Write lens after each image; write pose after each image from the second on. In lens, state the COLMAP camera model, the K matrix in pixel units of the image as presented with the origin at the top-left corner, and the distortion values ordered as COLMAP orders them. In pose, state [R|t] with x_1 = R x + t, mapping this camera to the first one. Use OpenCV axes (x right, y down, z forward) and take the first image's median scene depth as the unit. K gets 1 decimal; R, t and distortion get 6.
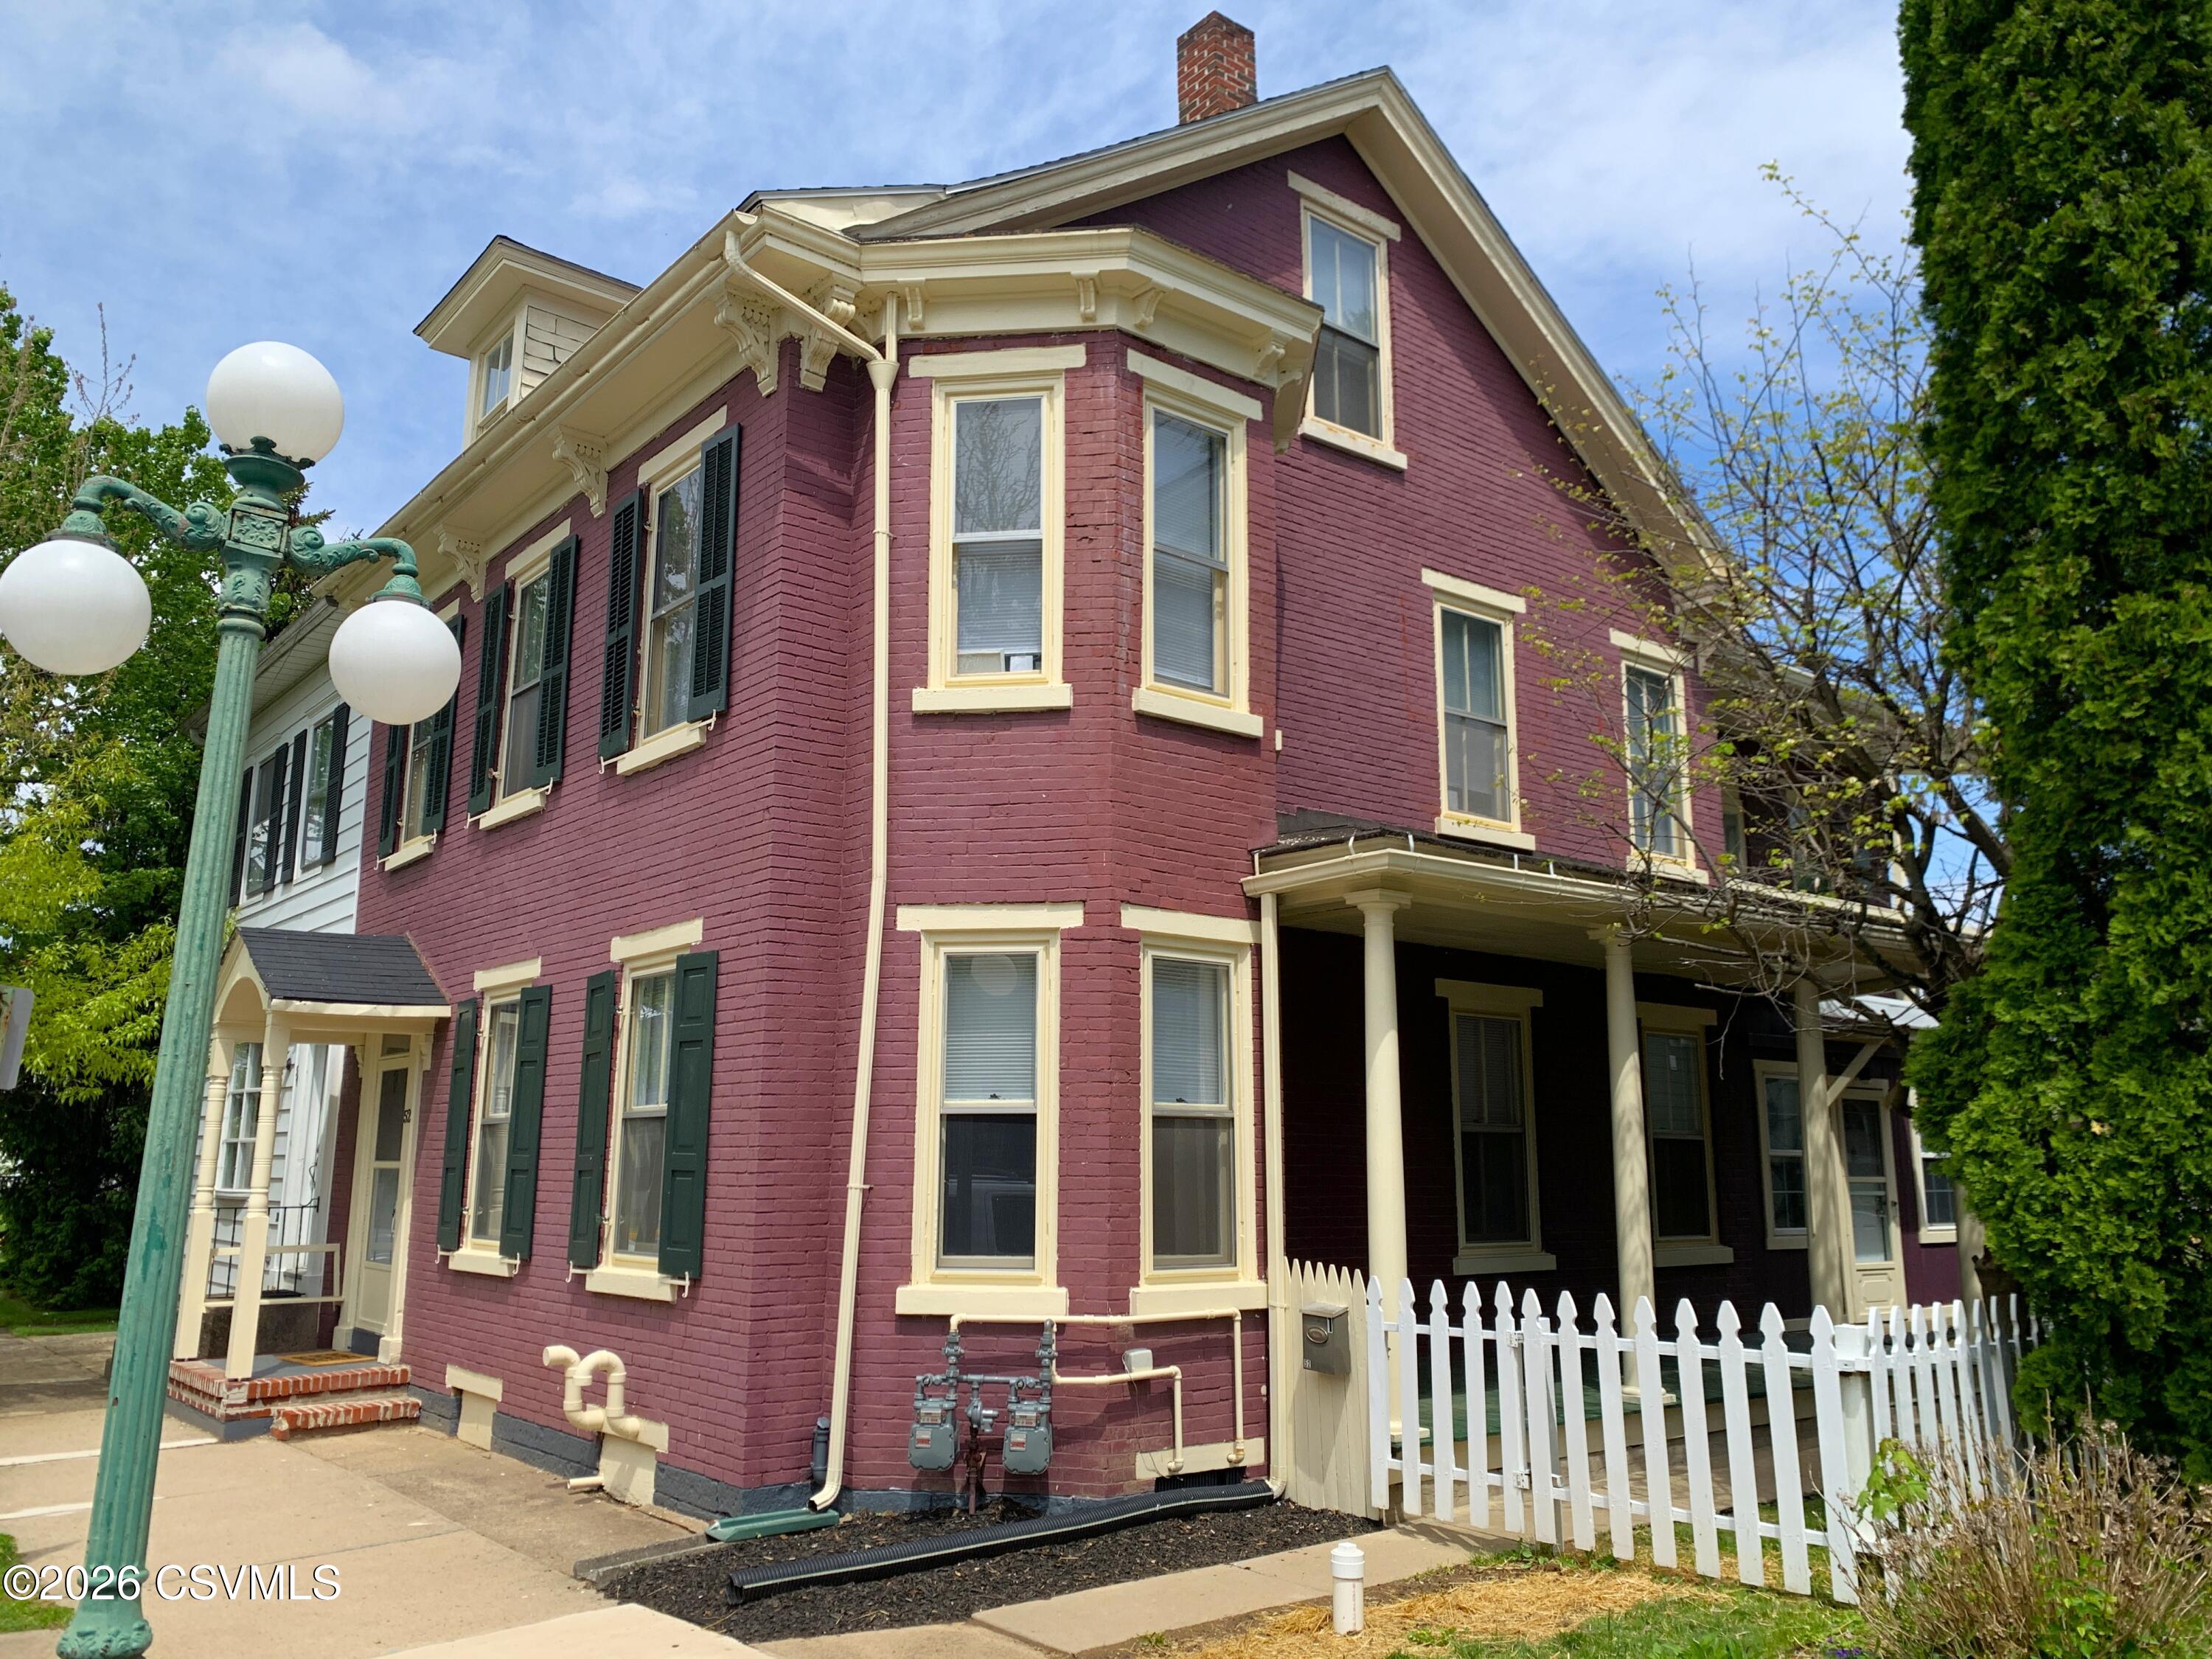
lens RADIAL K [[1669.9, 0, 1104.2], [0, 1669.9, 815.6], [0, 0, 1]] dist [0.058280, -0.081422]
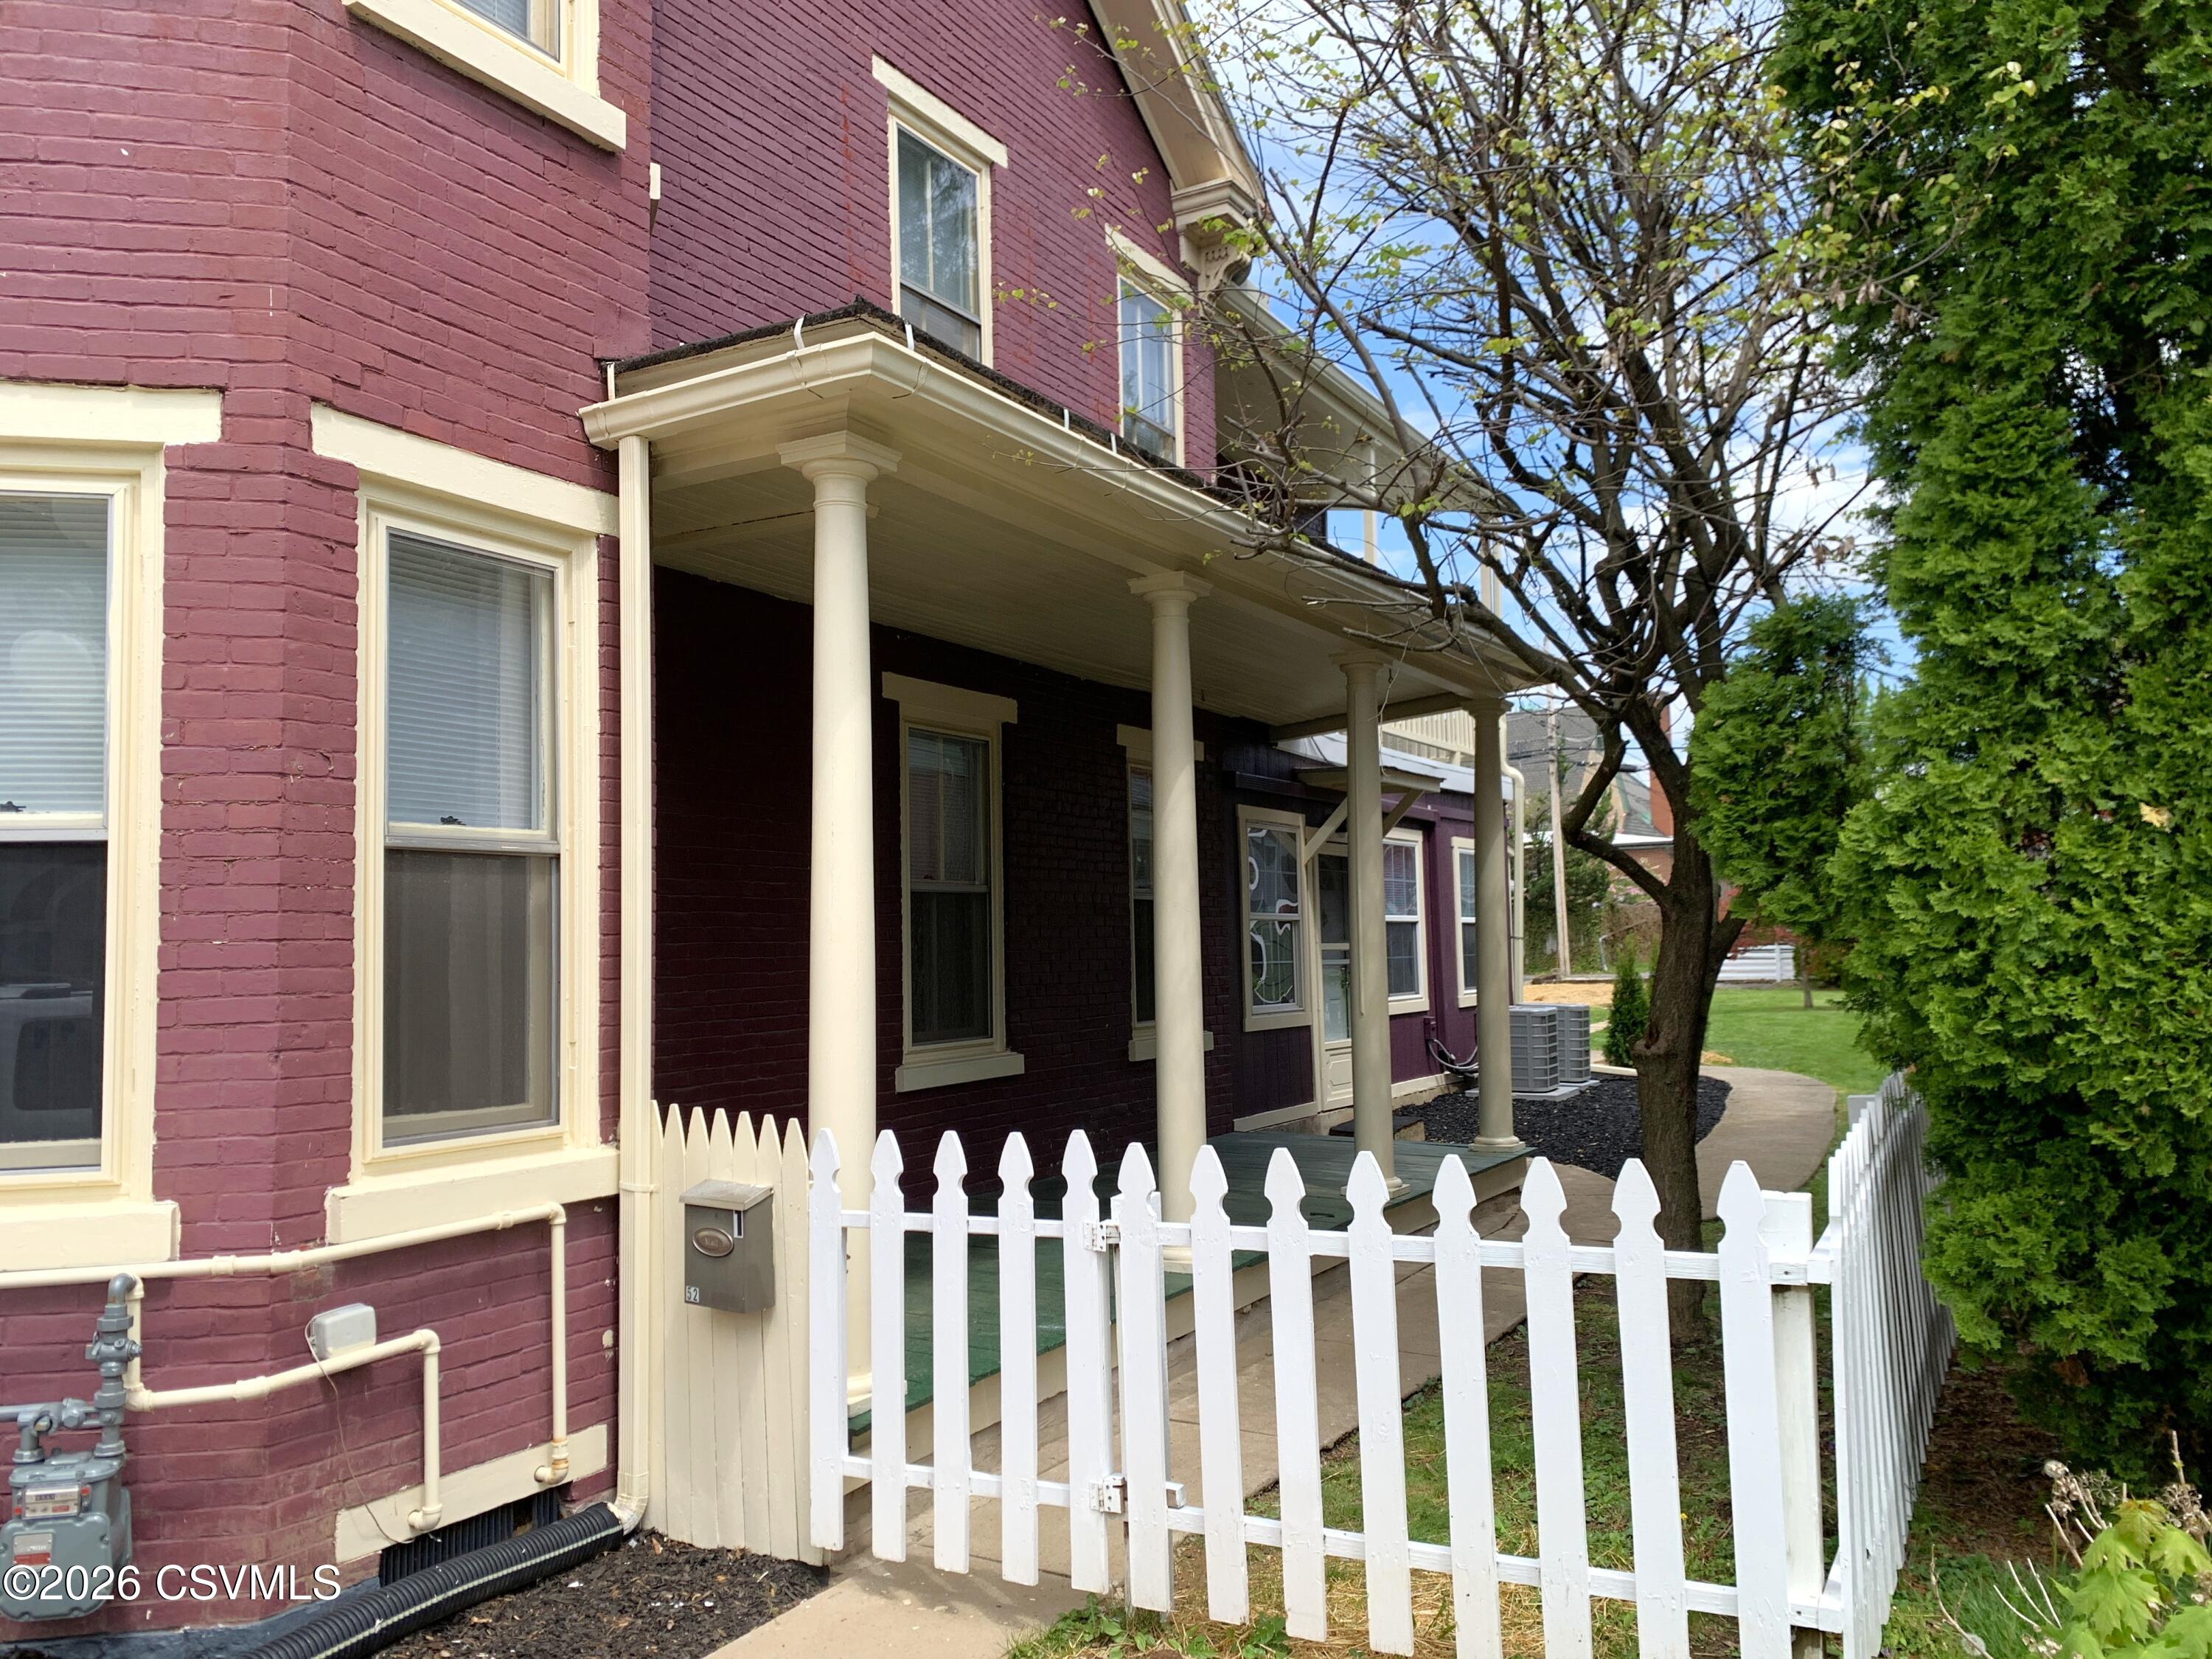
lens RADIAL K [[1669.9, 0, 1104.2], [0, 1669.9, 815.6], [0, 0, 1]] dist [0.058280, -0.081422]
pose [[0.929715, 0.001772, 0.368277, 0.044219], [-0.046566, 0.992528, 0.112781, 0.106274], [-0.365325, -0.122004, 0.922850, 0.470057]]
